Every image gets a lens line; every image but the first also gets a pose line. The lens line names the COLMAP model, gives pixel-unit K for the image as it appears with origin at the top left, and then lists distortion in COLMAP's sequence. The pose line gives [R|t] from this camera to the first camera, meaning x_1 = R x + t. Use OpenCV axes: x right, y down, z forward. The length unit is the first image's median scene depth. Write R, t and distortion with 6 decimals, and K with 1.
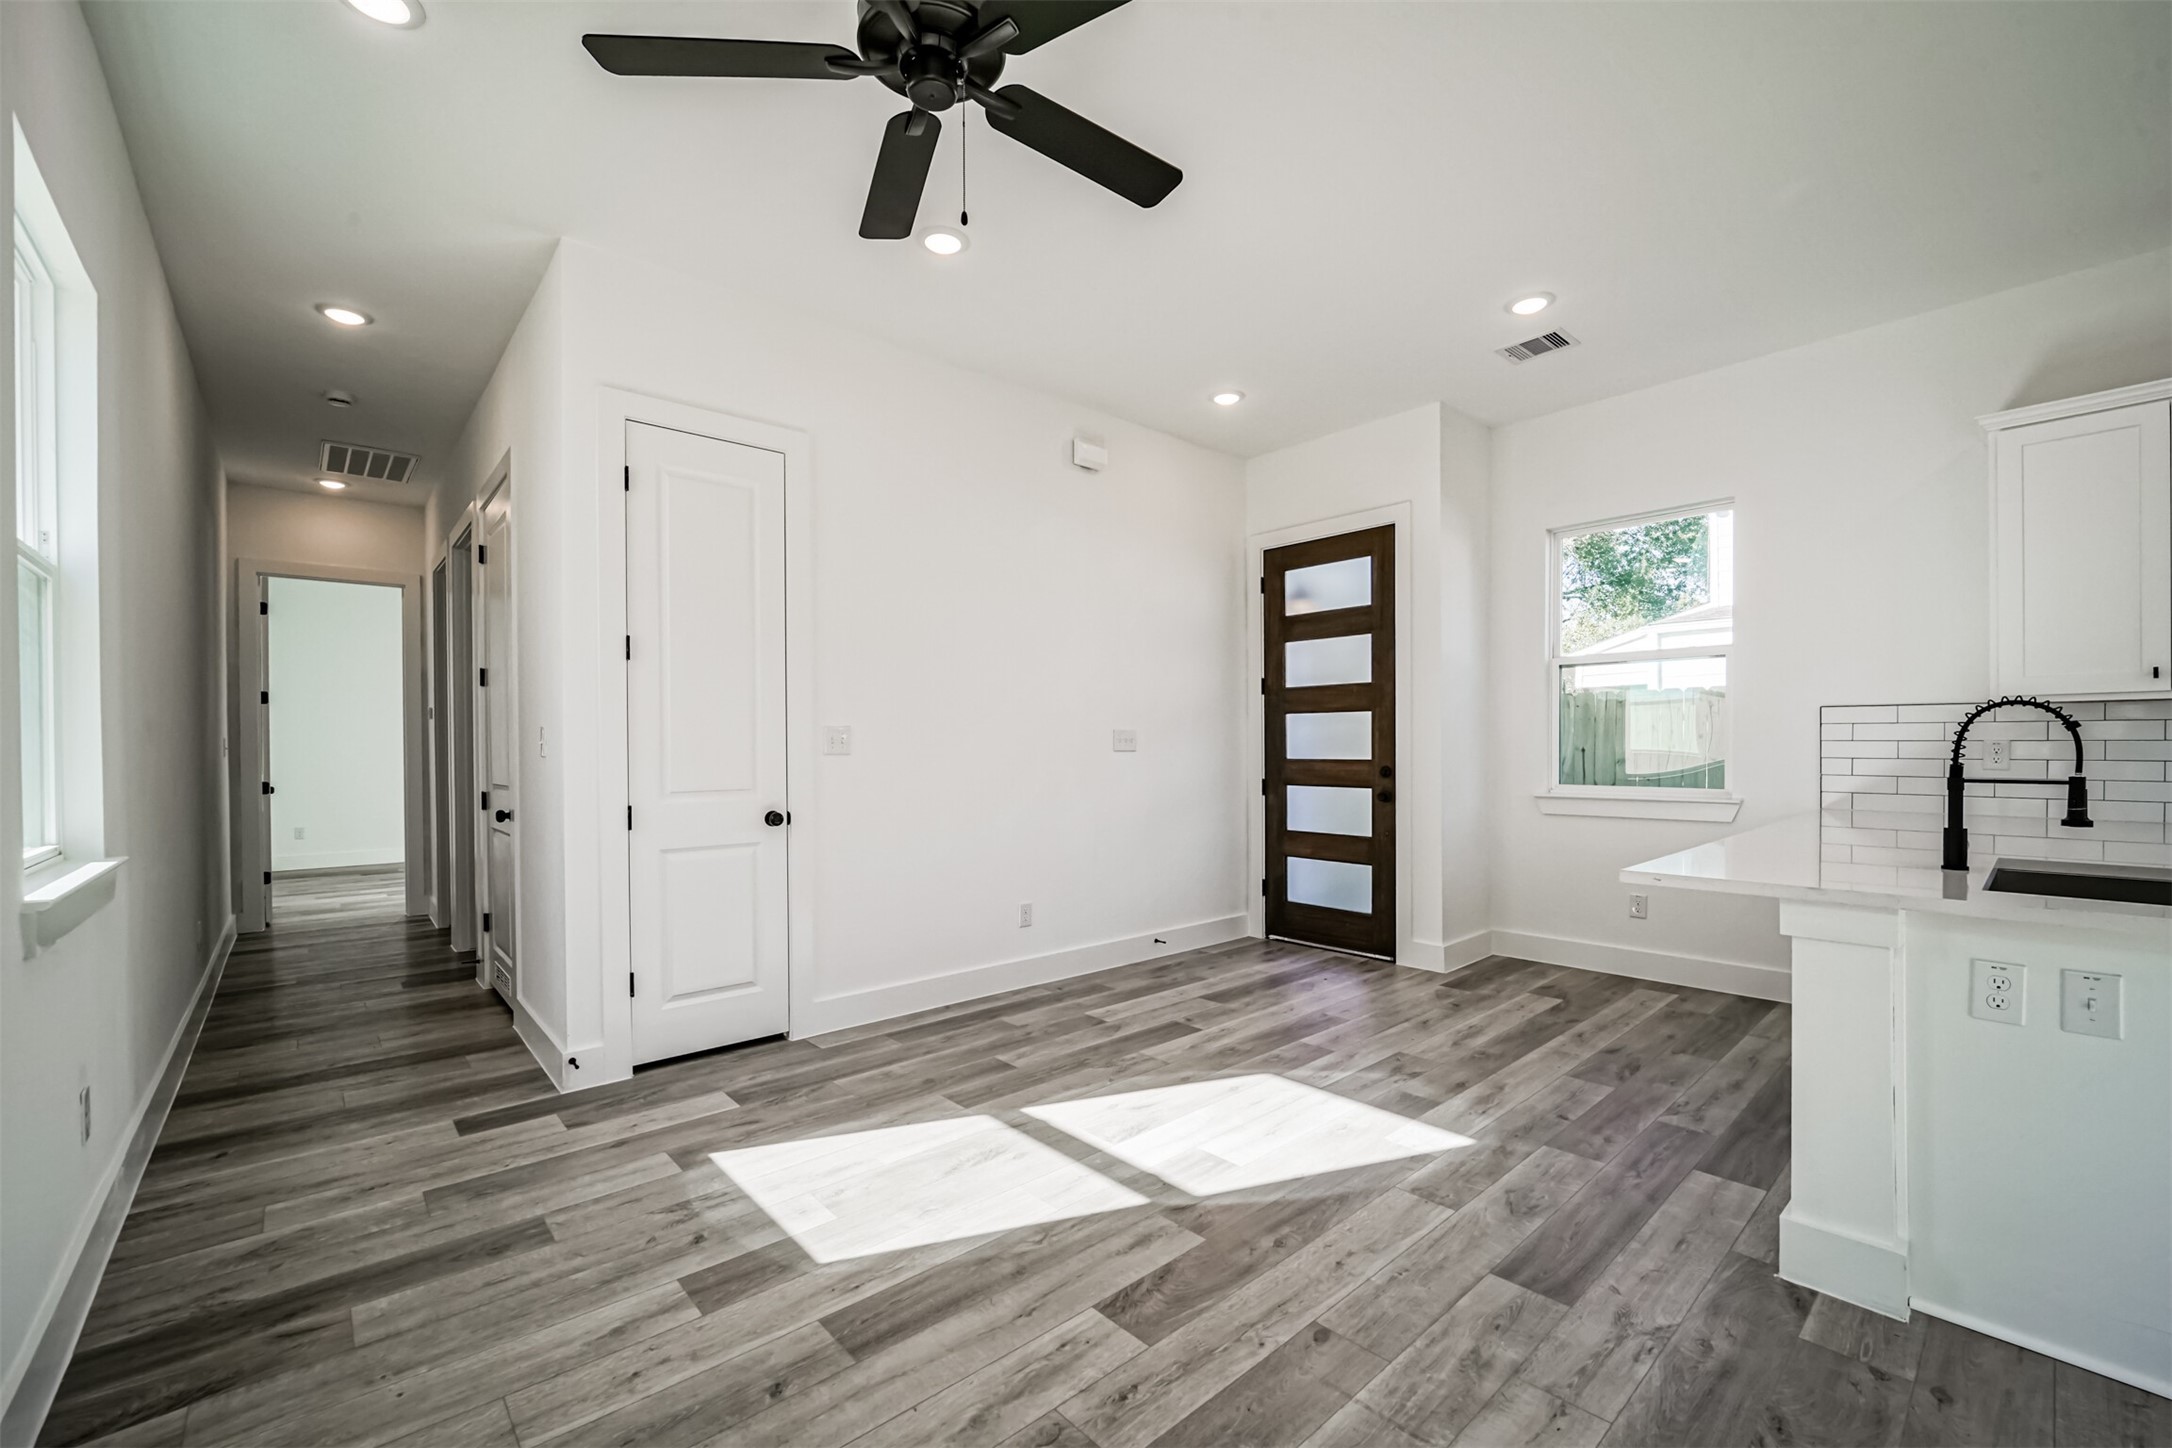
lens RADIAL K [[882.9, 0, 1090.6], [0, 882.9, 752.3], [0, 0, 1]] dist [-0.010825, 0.000047]
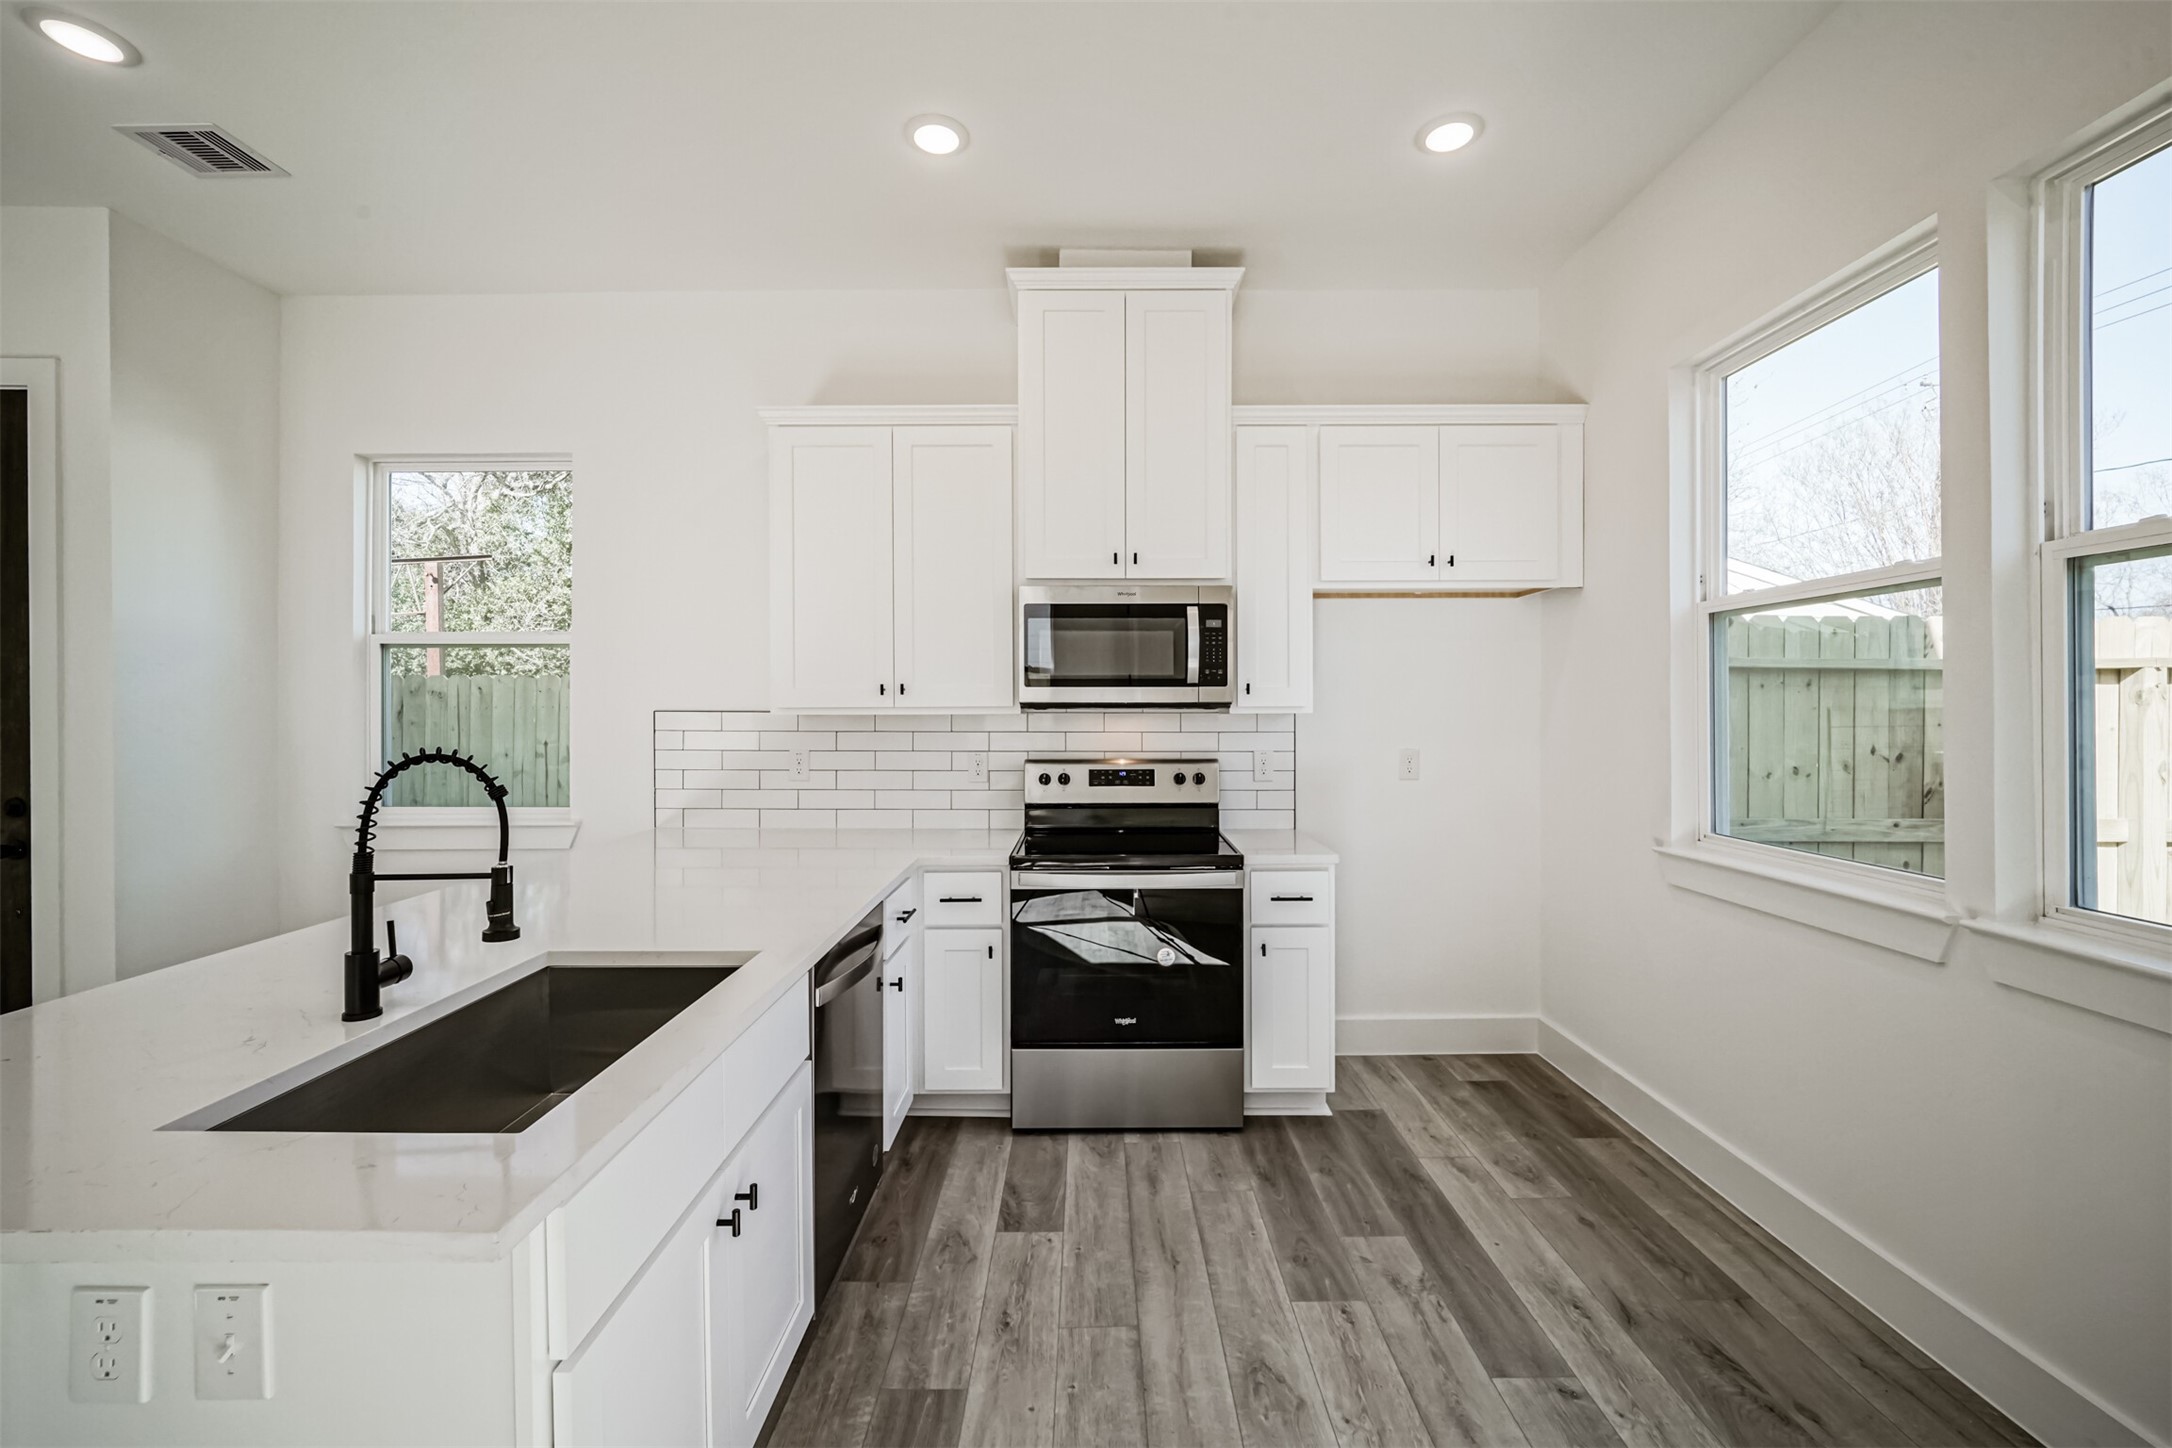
lens RADIAL K [[888.1, 0, 1096.6], [0, 888.1, 711.5], [0, 0, 1]] dist [-0.002922, -0.000250]
pose [[0.660851, 0.000240, 0.750517, 0.590746], [0.004757, 0.999979, -0.004509, -0.057969], [-0.750502, 0.006550, 0.660836, 0.112825]]
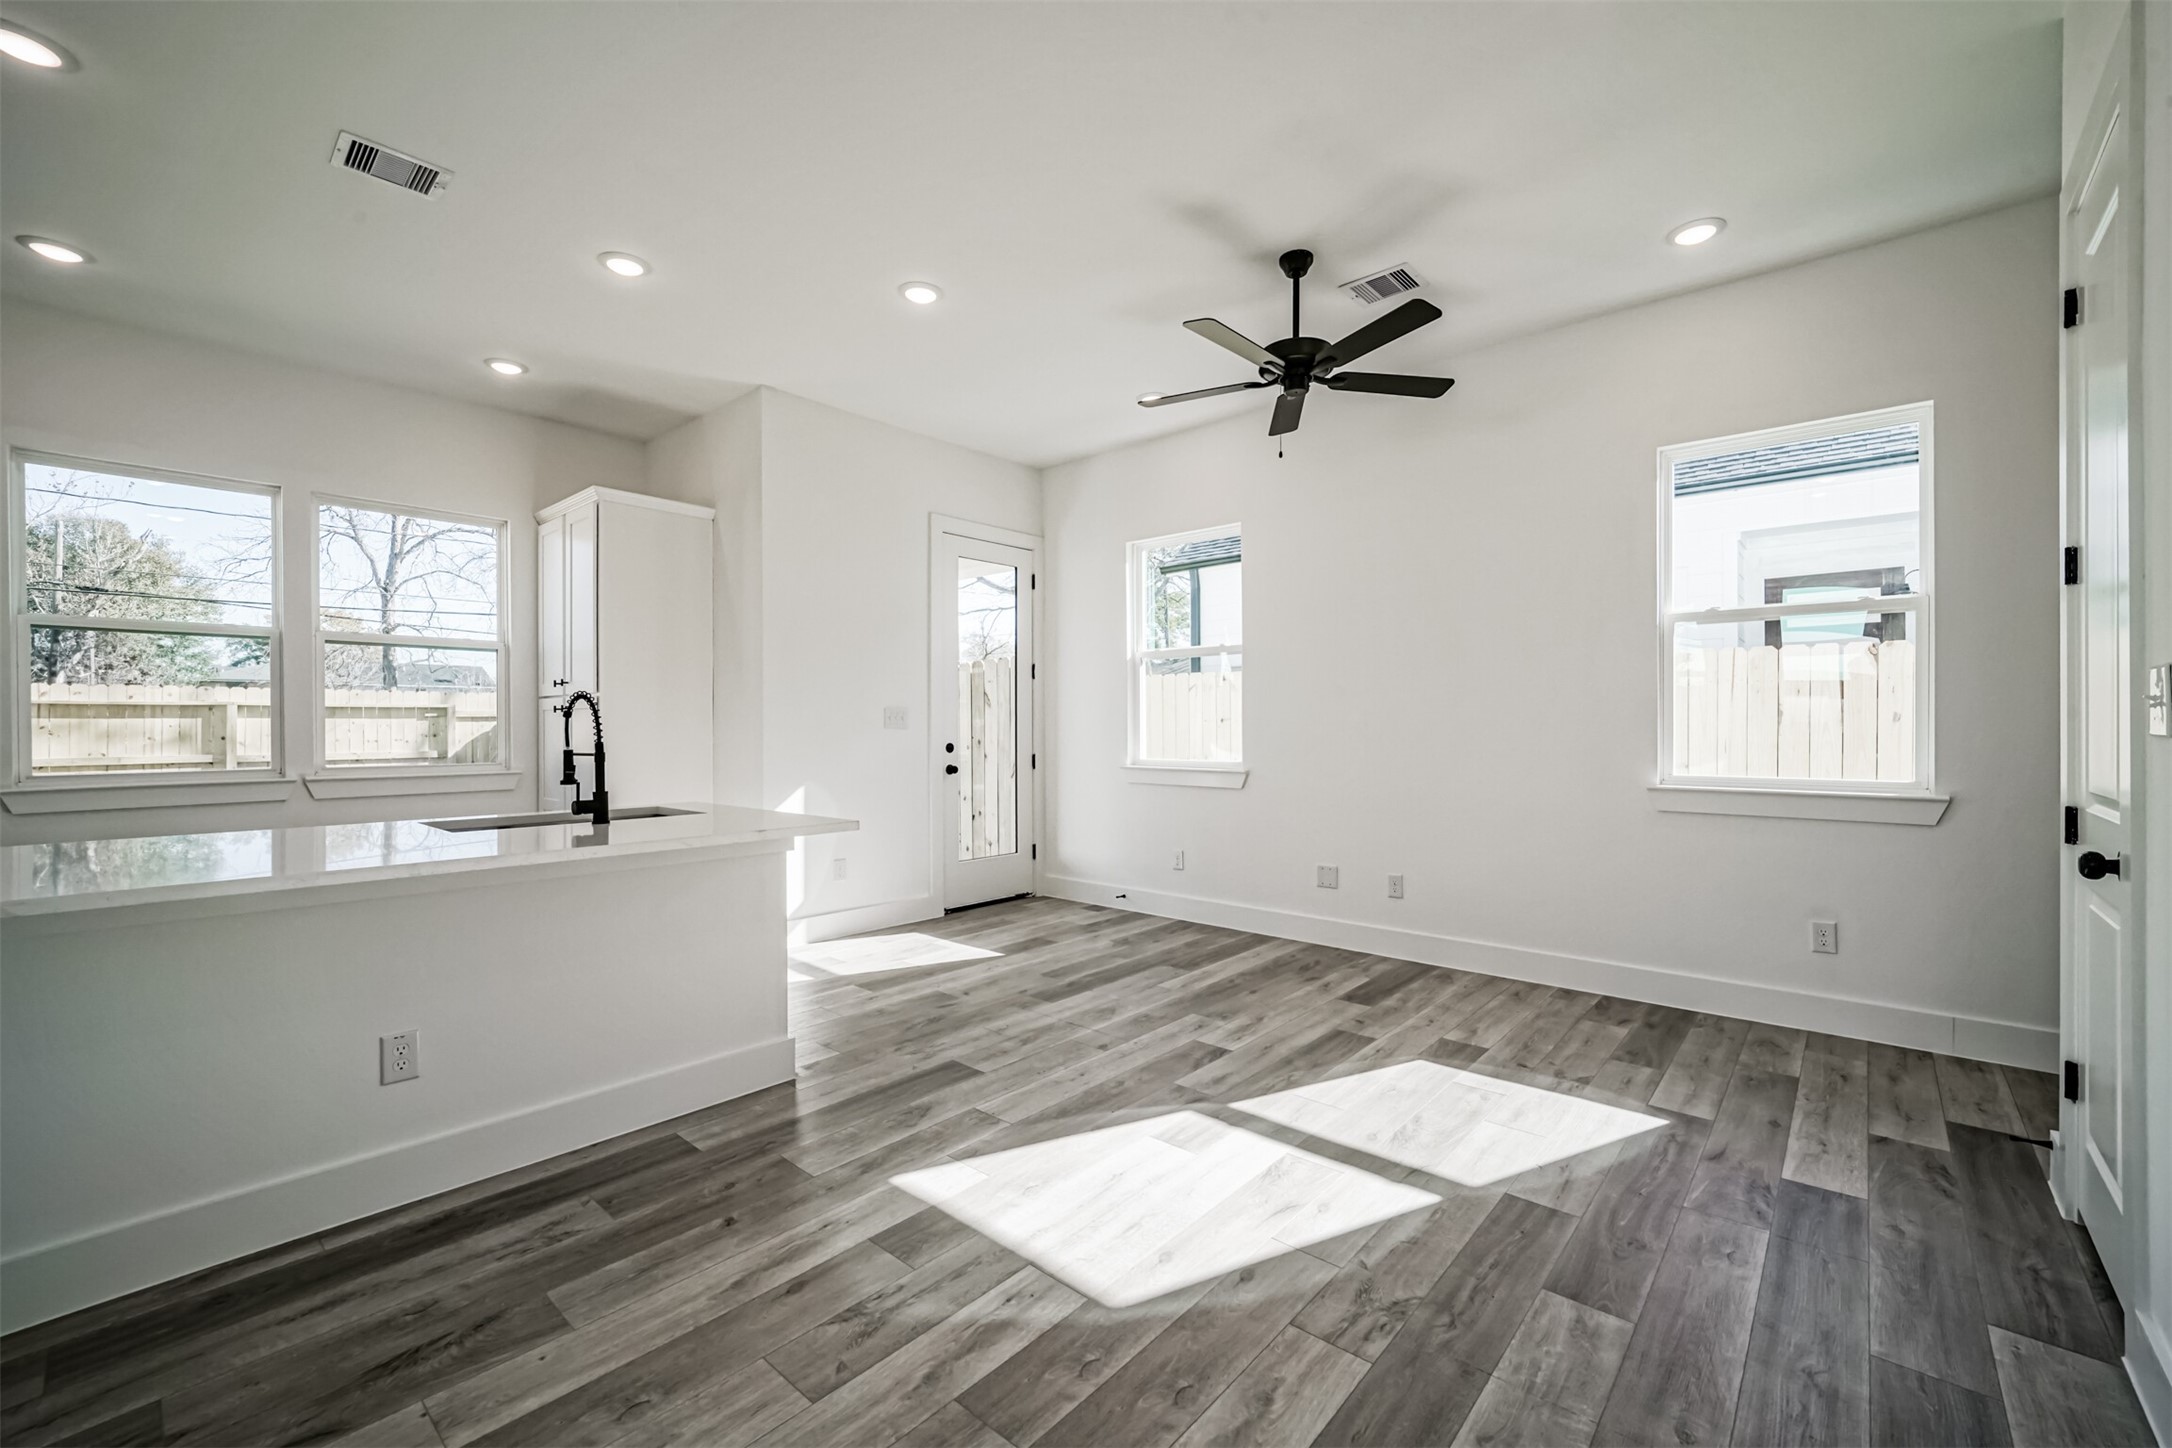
lens RADIAL K [[882.3, 0, 1095.2], [0, 882.3, 730.2], [0, 0, 1]] dist [-0.007049, 0.000215]
pose [[-0.992374, 0.009620, -0.122891, 0.291787], [0.007873, 0.999861, 0.014689, -0.011792], [0.123015, 0.013609, -0.992311, 1.642252]]
